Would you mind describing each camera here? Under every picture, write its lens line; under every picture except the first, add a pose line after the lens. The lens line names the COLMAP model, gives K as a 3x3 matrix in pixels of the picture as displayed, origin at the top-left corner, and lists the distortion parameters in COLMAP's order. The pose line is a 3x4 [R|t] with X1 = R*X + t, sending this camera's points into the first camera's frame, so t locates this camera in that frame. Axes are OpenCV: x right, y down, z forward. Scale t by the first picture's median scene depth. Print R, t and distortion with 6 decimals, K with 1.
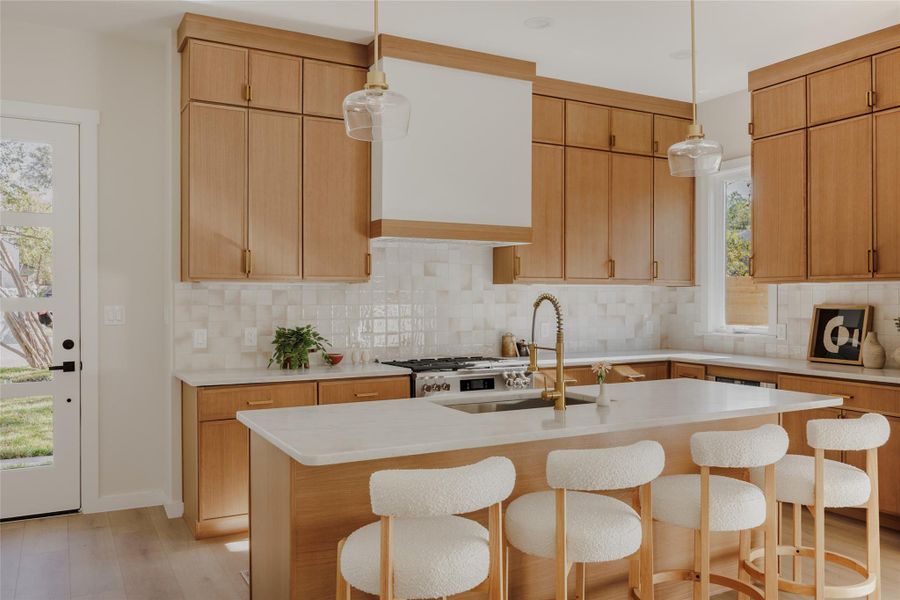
lens RADIAL K [[718.8, 0, 450.0], [0, 718.8, 300.0], [0, 0, 1]] dist [-0.025744, -0.006741]
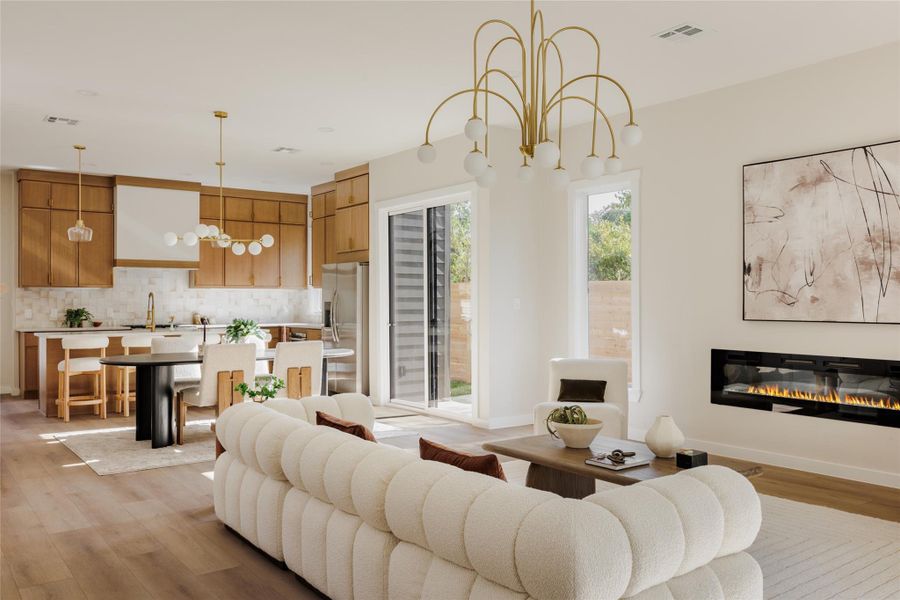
lens RADIAL K [[718.8, 0, 450.0], [0, 718.8, 300.0], [0, 0, 1]] dist [-0.025744, -0.006741]
pose [[0.988257, -0.000522, 0.152801, 0.555243], [0.001176, 0.999991, -0.004191, 0.022307], [-0.152798, 0.004321, 0.988248, -1.260242]]
